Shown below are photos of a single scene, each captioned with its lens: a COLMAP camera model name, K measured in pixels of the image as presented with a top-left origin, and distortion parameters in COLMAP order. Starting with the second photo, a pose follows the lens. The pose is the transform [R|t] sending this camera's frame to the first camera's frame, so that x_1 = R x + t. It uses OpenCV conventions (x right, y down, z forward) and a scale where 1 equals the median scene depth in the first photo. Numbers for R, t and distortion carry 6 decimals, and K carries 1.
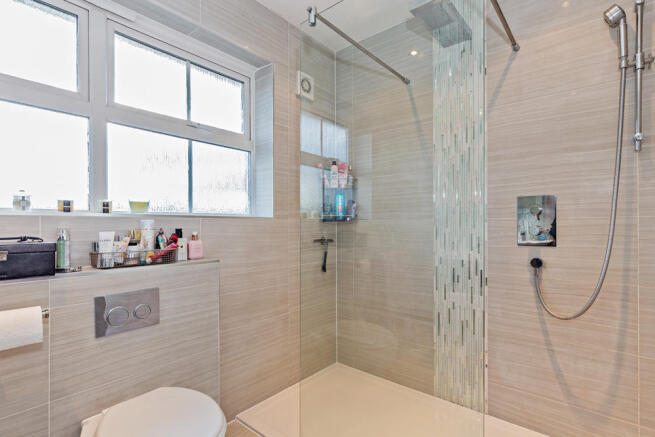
lens RADIAL K [[324.1, 0, 328.5], [0, 324.1, 220.0], [0, 0, 1]] dist [0.000016, 0.000528]
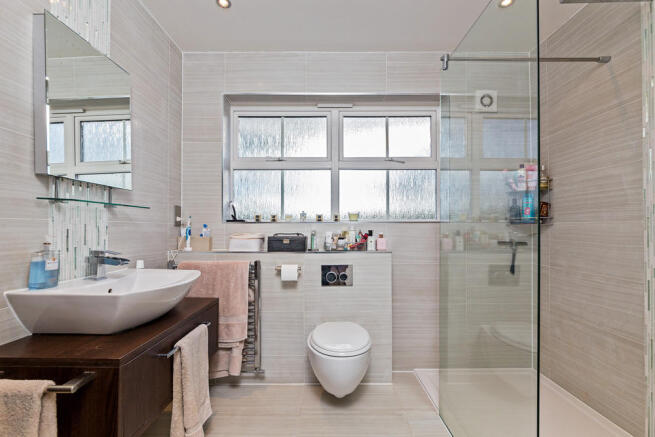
lens RADIAL K [[310.0, 0, 327.5], [0, 310.0, 217.5], [0, 0, 1]] dist [-0.001389, -0.000647]
pose [[0.625689, -0.024073, -0.779701, 0.489679], [0.012572, 0.999705, -0.020778, -0.005165], [0.779971, 0.003198, 0.625807, -0.092751]]
